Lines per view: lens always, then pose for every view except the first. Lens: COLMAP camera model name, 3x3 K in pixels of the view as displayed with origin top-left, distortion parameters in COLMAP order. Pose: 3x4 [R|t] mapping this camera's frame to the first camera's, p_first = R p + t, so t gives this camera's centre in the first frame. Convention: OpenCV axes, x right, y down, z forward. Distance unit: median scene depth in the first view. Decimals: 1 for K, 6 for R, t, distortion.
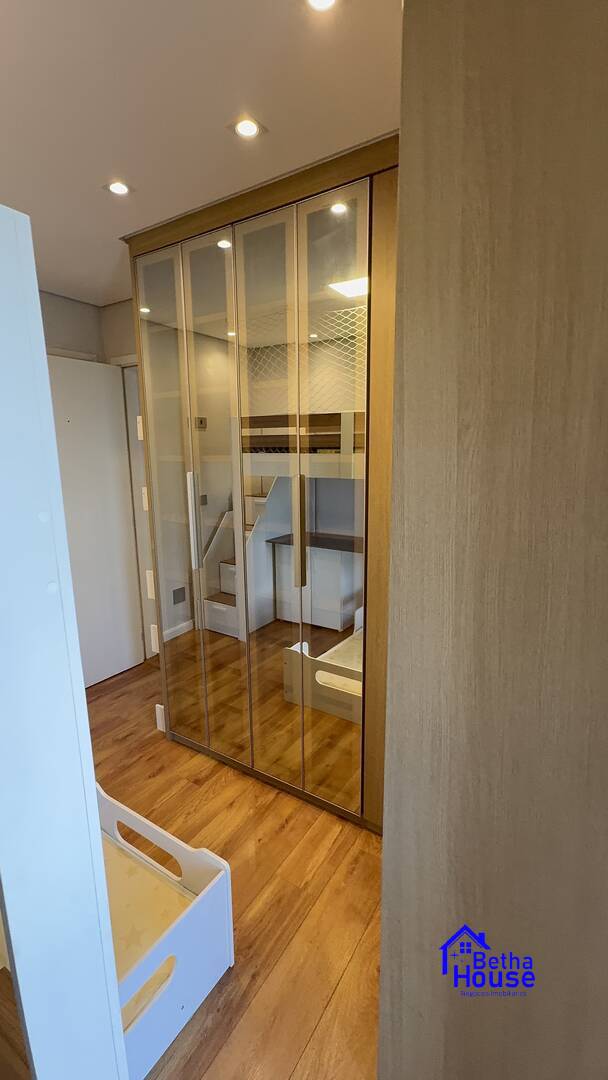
lens RADIAL K [[469.9, 0, 304.9], [0, 469.9, 541.2], [0, 0, 1]] dist [-0.004191, 0.009525]
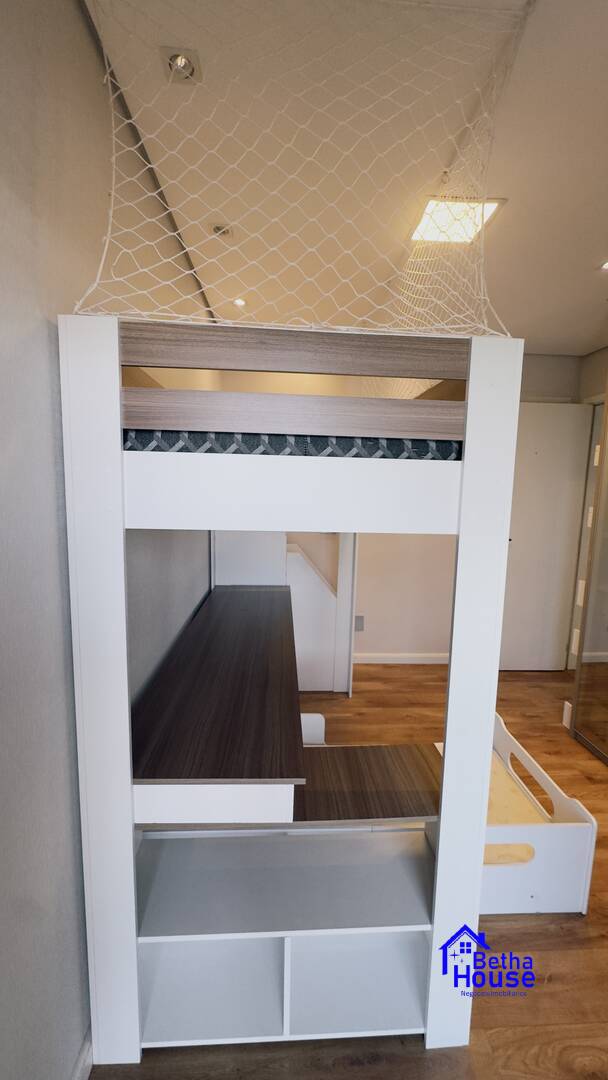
lens RADIAL K [[431.1, 0, 305.9], [0, 431.1, 540.2], [0, 0, 1]] dist [-0.002094, 0.000390]
pose [[0.584969, 0.129596, -0.800635, 0.108476], [-0.183907, 0.982634, 0.024688, 0.071264], [0.789930, 0.132800, 0.598644, -0.175058]]
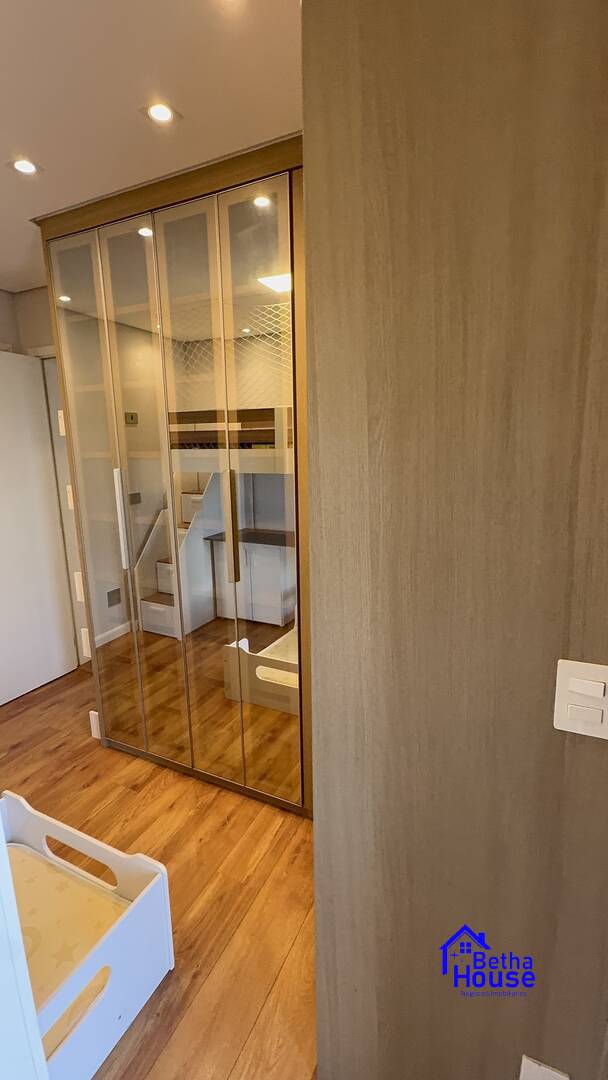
lens RADIAL K [[469.9, 0, 304.9], [0, 469.9, 541.2], [0, 0, 1]] dist [-0.004191, 0.009525]
pose [[0.992509, -0.029631, 0.118525, 0.019527], [0.028704, 0.999543, 0.009518, 0.003649], [-0.118753, -0.006044, 0.992905, -0.004183]]
